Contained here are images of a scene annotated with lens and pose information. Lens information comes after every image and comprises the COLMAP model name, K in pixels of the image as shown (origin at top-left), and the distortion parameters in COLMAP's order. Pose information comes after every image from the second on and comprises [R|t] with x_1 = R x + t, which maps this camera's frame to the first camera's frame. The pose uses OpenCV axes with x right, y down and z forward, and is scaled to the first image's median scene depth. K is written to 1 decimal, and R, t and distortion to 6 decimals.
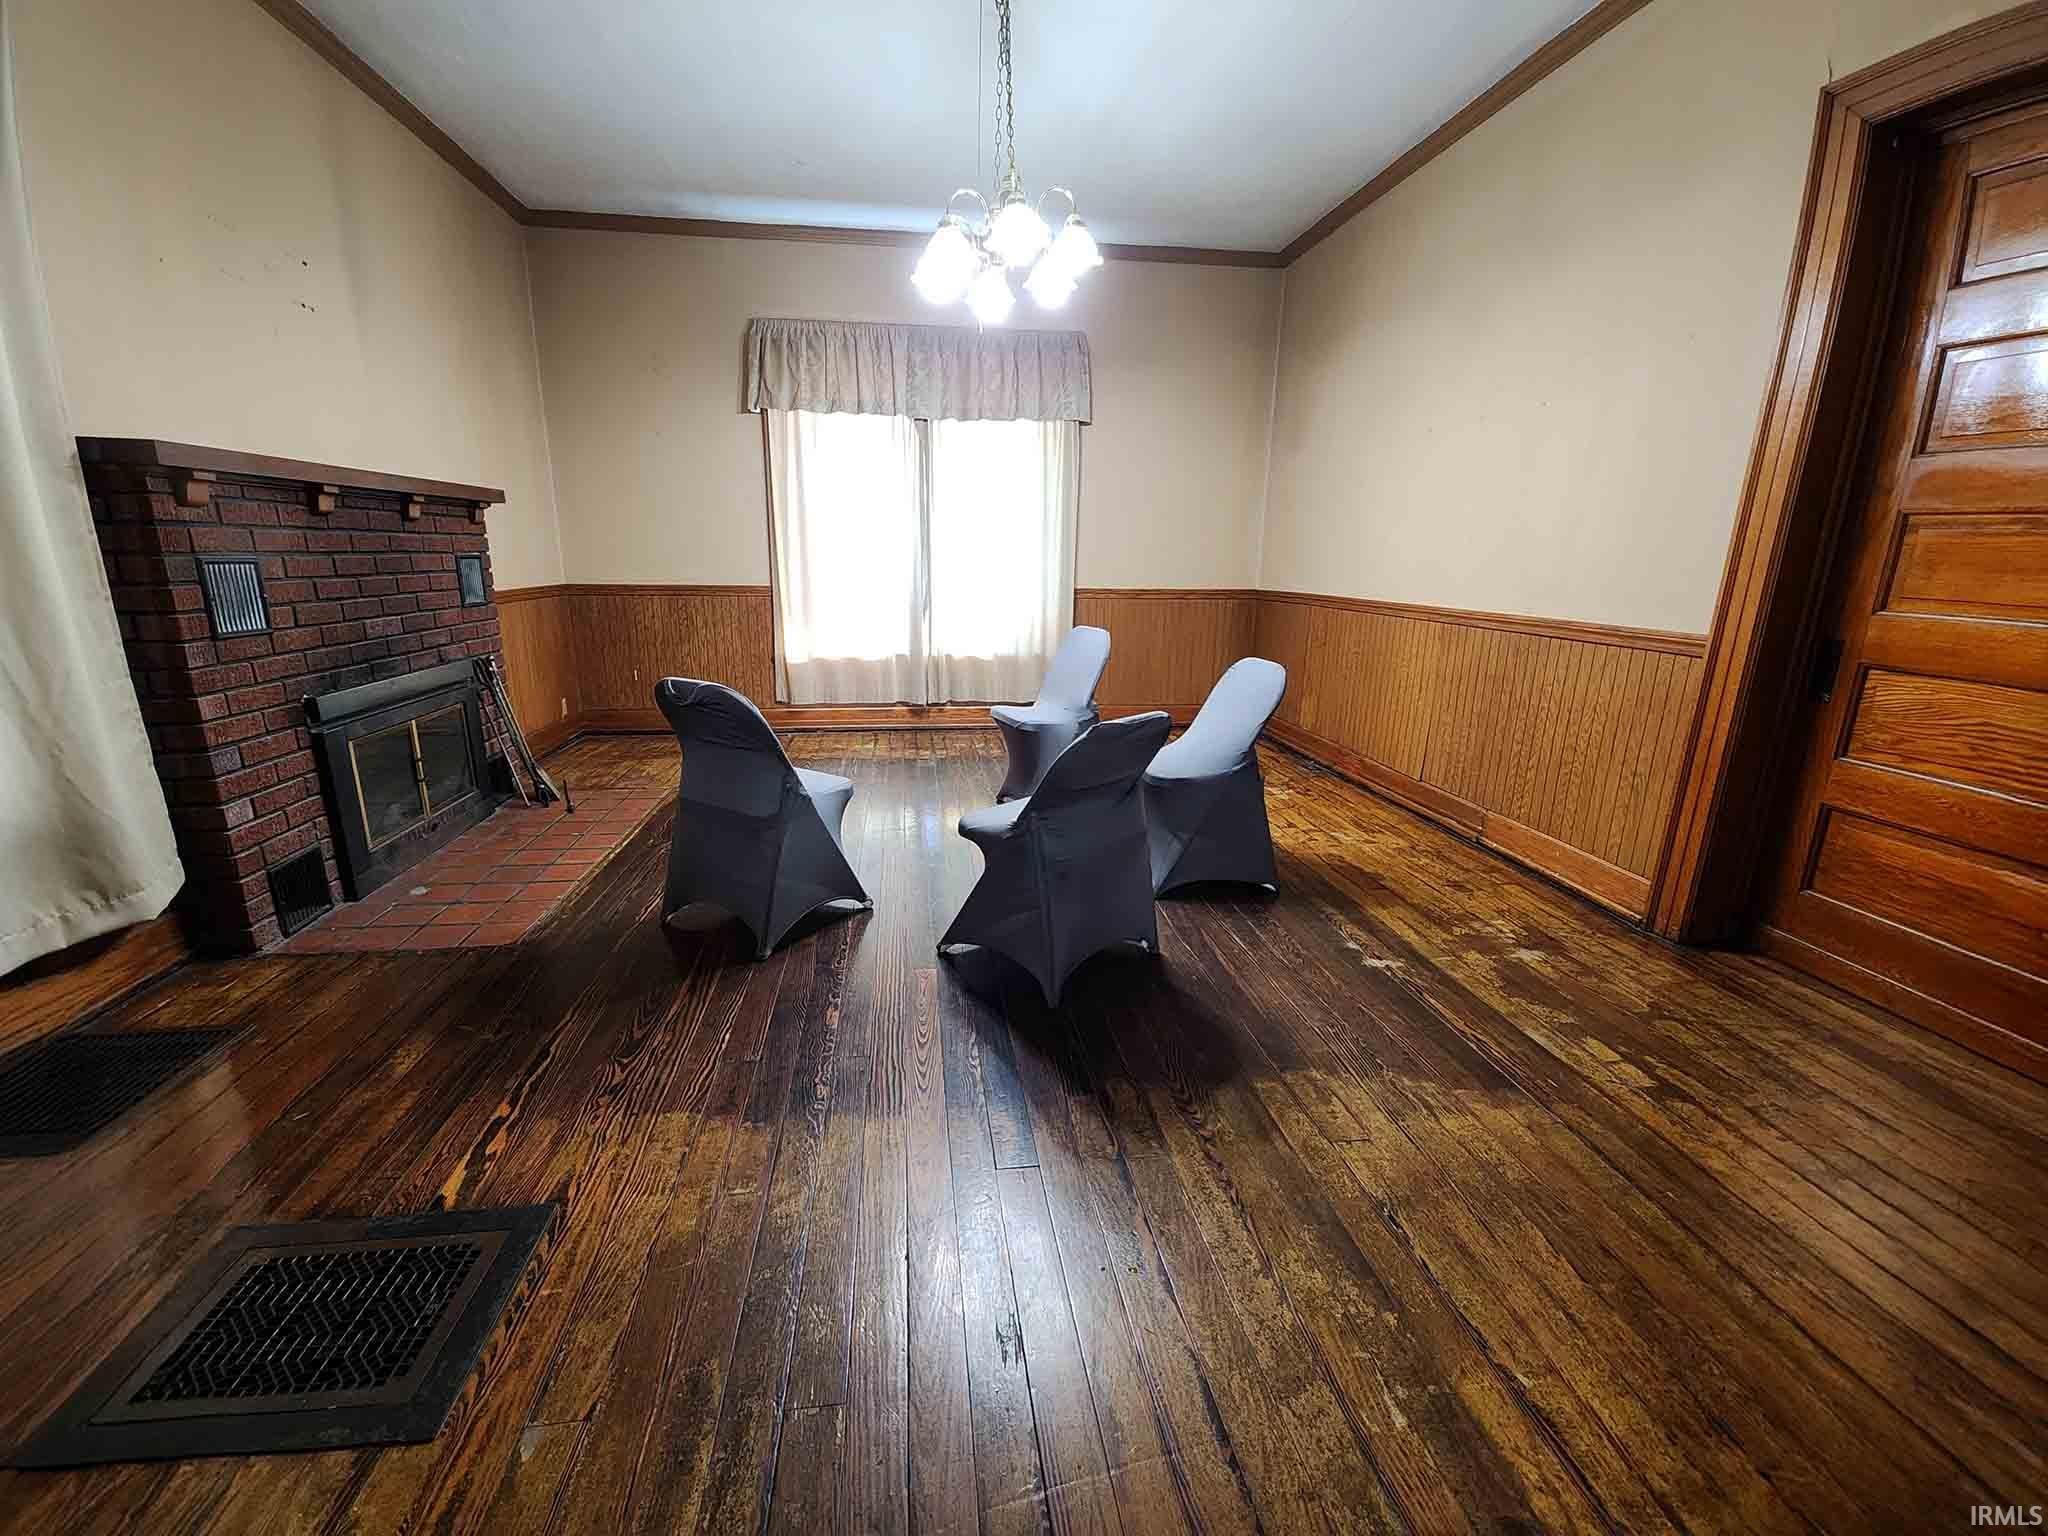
lens RADIAL K [[847.7, 0, 1014.2], [0, 847.7, 771.6], [0, 0, 1]] dist [0.000776, -0.000130]
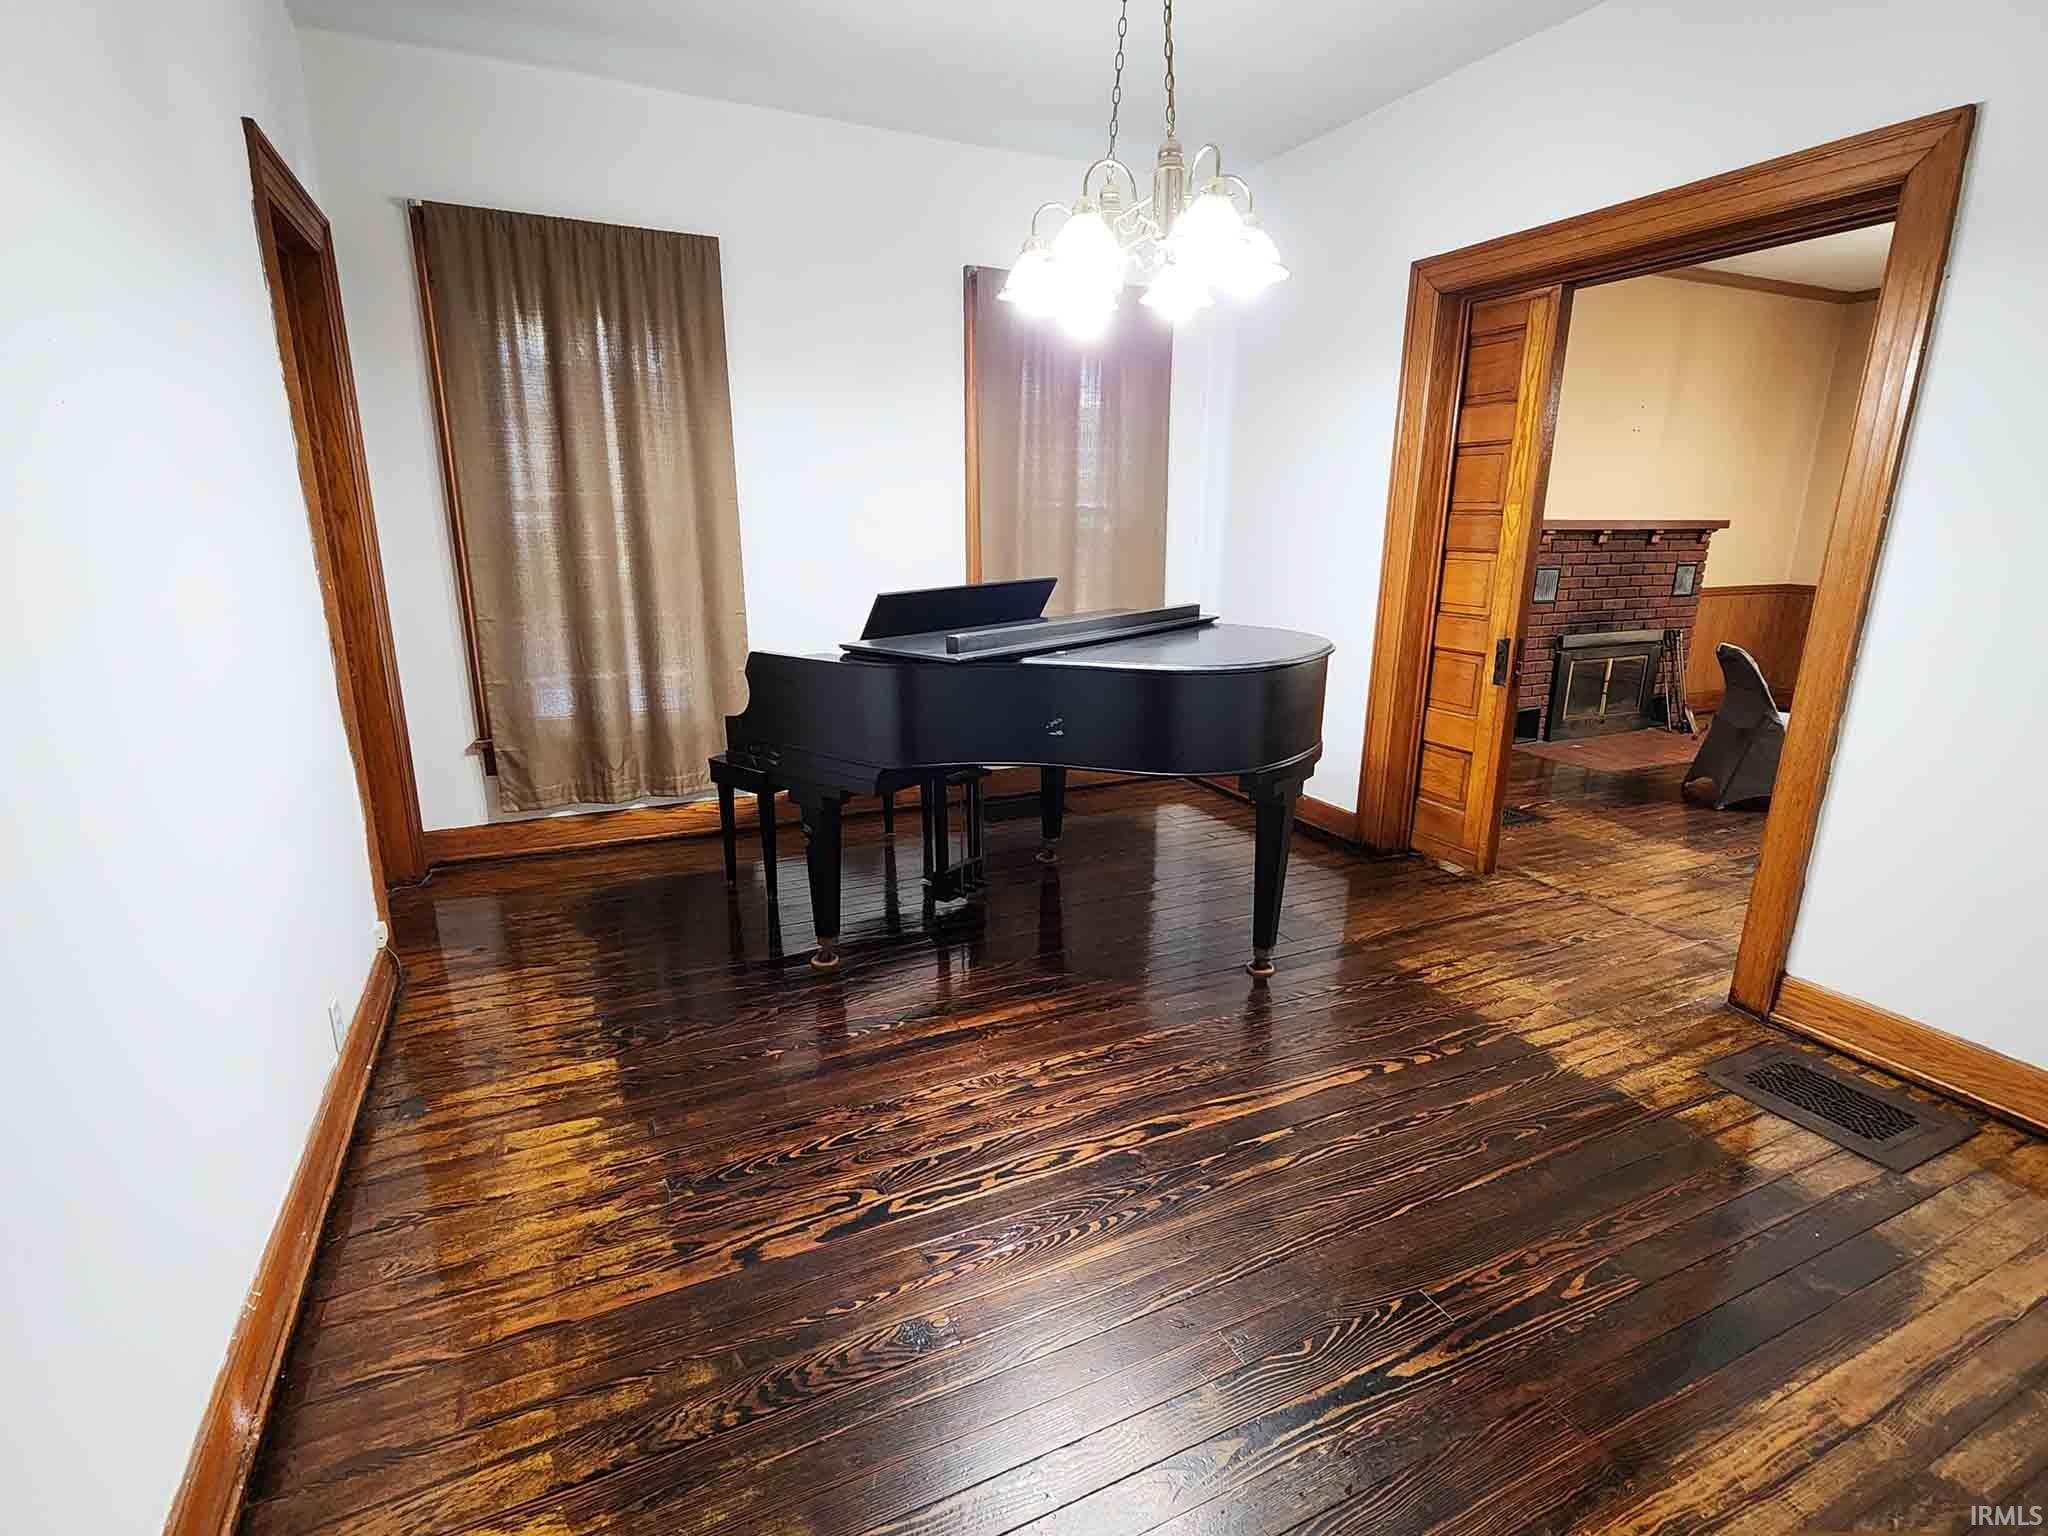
lens RADIAL K [[985.3, 0, 1020.5], [0, 985.3, 767.0], [0, 0, 1]] dist [0.000909, 0.000057]
pose [[0.306569, 0.241241, -0.920770, 0.888166], [-0.246232, 0.954522, 0.168101, 0.117327], [0.919448, 0.175189, 0.352028, -0.838818]]
